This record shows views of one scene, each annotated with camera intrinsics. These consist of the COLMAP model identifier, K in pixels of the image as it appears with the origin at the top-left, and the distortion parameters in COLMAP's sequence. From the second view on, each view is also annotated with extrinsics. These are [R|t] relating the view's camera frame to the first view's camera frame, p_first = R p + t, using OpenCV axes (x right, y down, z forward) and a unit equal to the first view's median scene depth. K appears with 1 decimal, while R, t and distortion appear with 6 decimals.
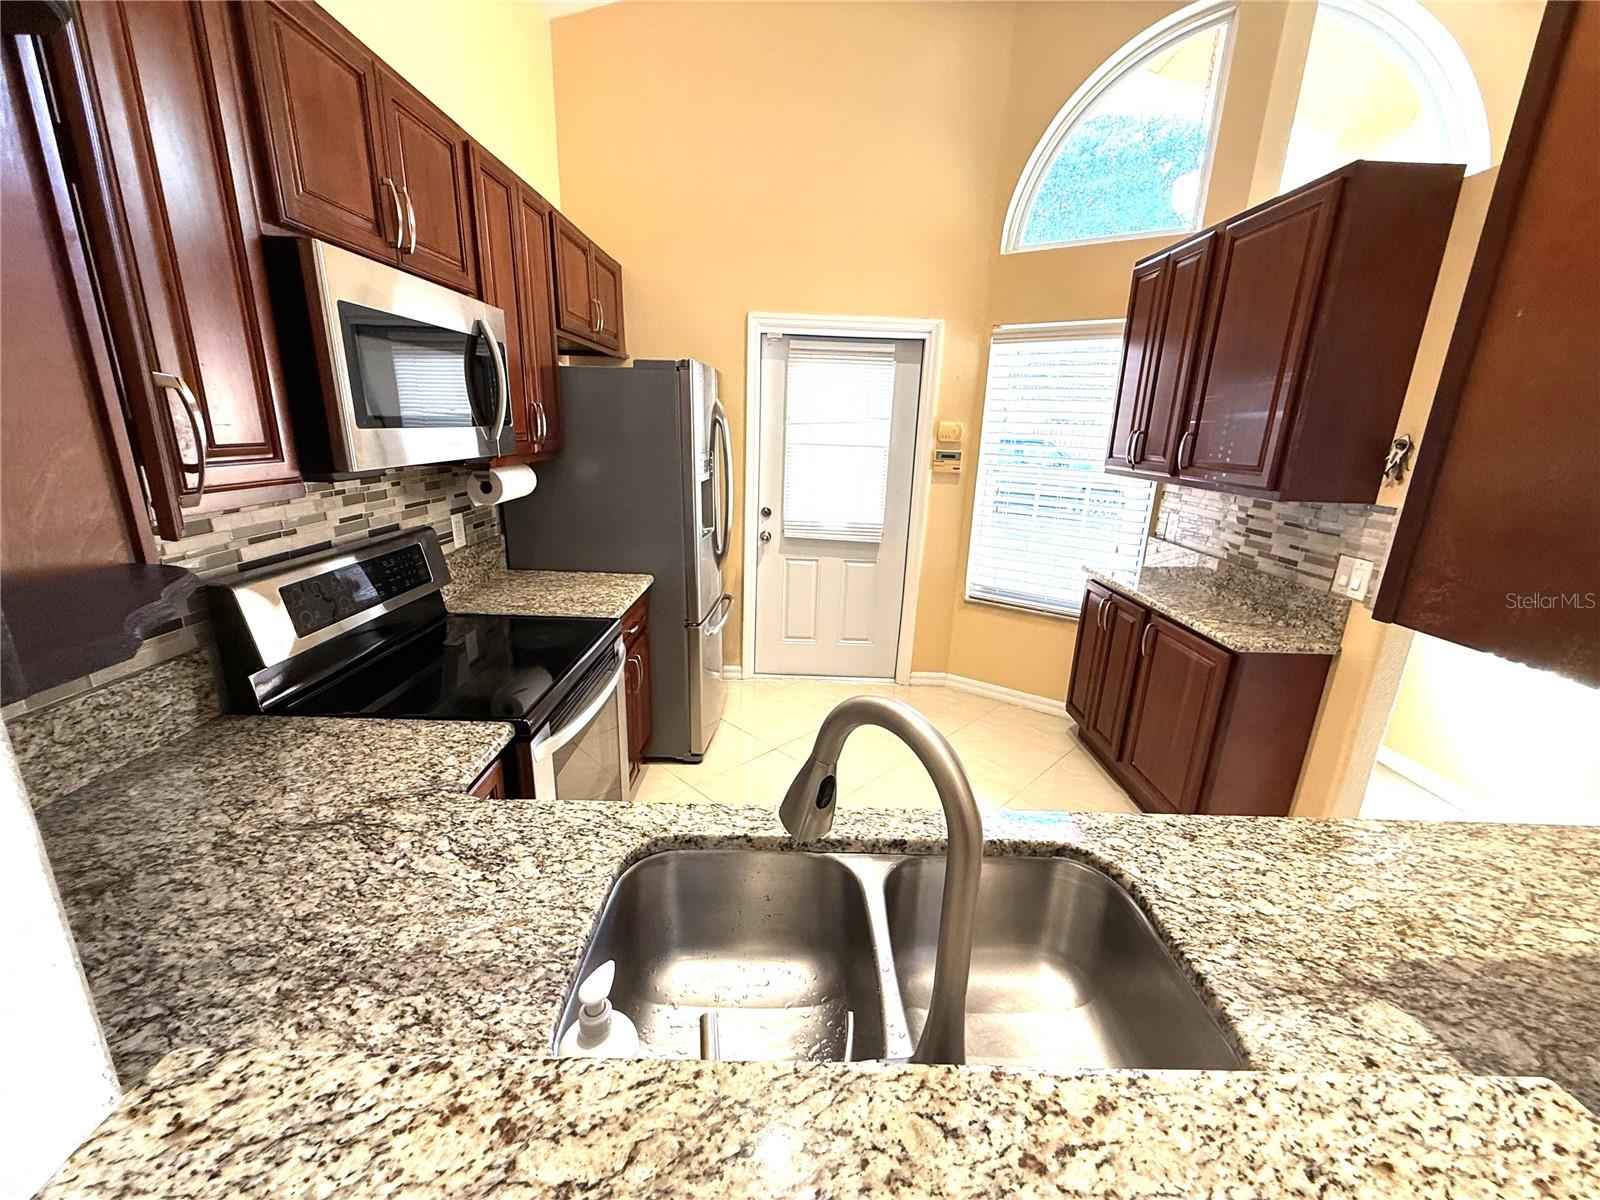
lens RADIAL K [[654.0, 0, 802.0], [0, 654.0, 603.1], [0, 0, 1]] dist [0.002157, -0.000562]
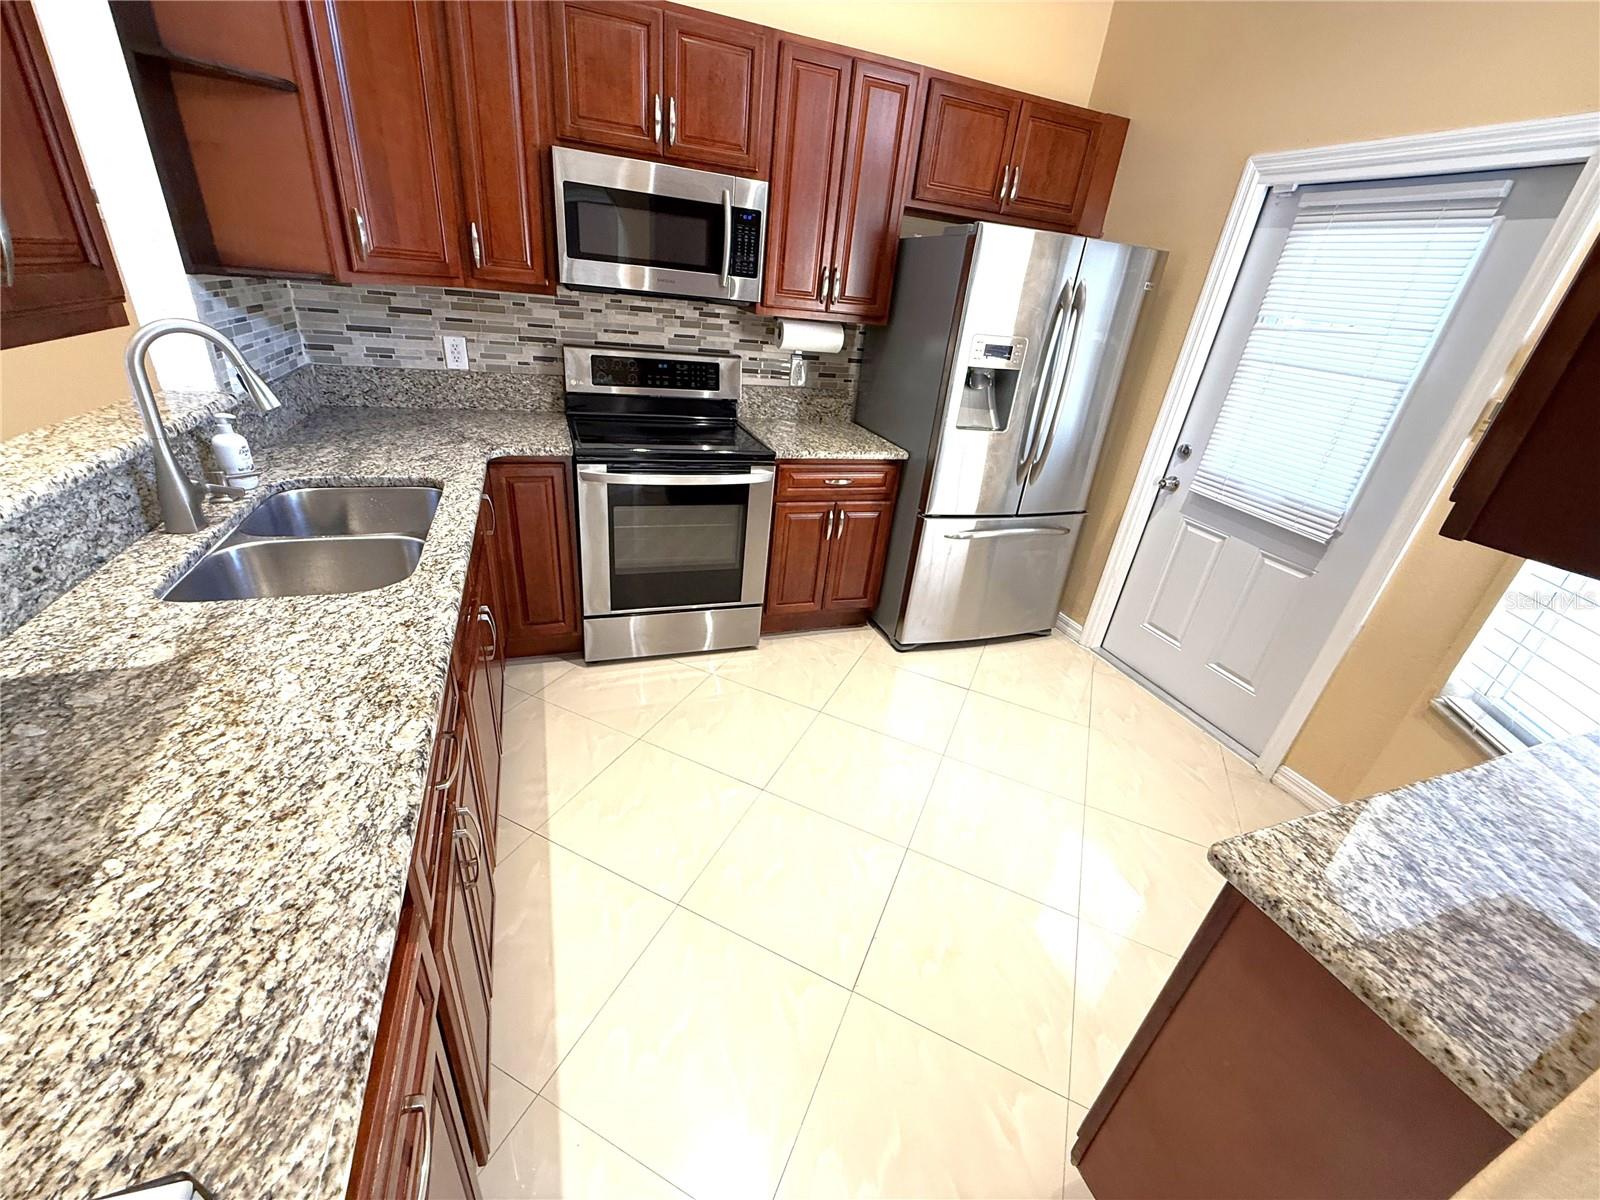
lens RADIAL K [[654.0, 0, 794.6], [0, 654.0, 608.5], [0, 0, 1]] dist [0.002157, -0.000562]
pose [[0.325803, 0.423425, -0.845318, 1.748308], [-0.340341, 0.886688, 0.312973, -0.221671], [0.882055, 0.185729, 0.432995, 1.128055]]
